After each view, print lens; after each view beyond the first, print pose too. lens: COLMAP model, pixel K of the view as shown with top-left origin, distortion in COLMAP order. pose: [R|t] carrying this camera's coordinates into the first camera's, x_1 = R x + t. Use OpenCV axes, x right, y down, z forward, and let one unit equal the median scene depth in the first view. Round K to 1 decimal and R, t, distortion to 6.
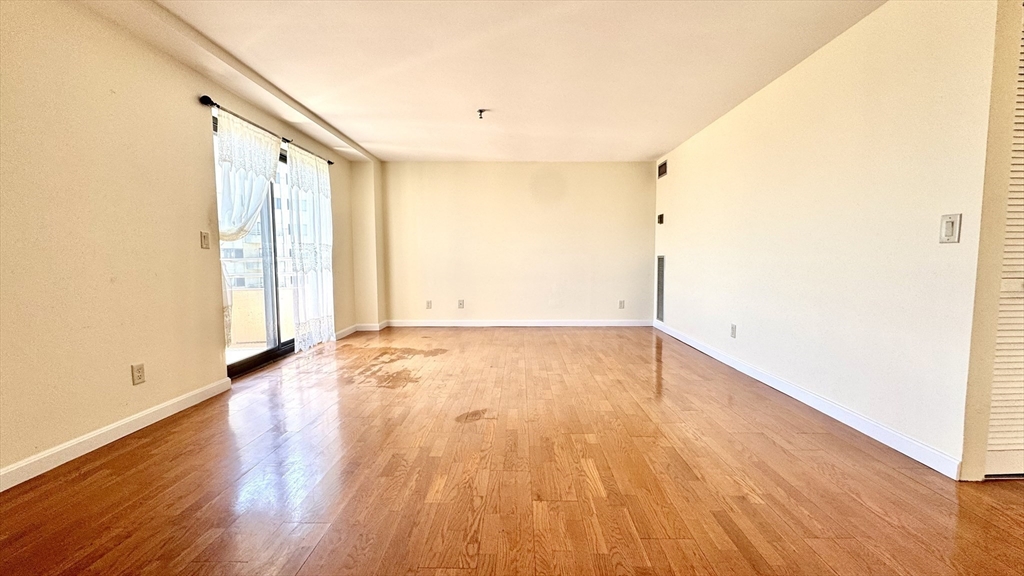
lens RADIAL K [[402.8, 0, 513.3], [0, 402.8, 287.4], [0, 0, 1]] dist [-0.004151, -0.000172]
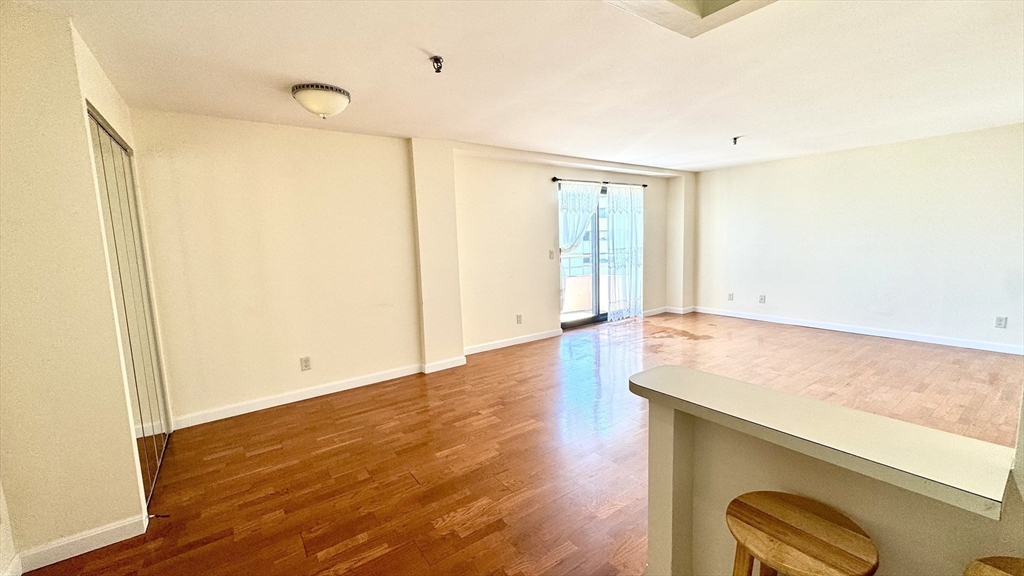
lens RADIAL K [[402.8, 0, 508.8], [0, 402.8, 288.2], [0, 0, 1]] dist [-0.004151, -0.000172]
pose [[0.586138, 0.078870, -0.806363, 0.430514], [-0.027919, 0.996626, 0.077185, -0.065780], [0.809730, -0.022729, 0.586362, -0.182964]]
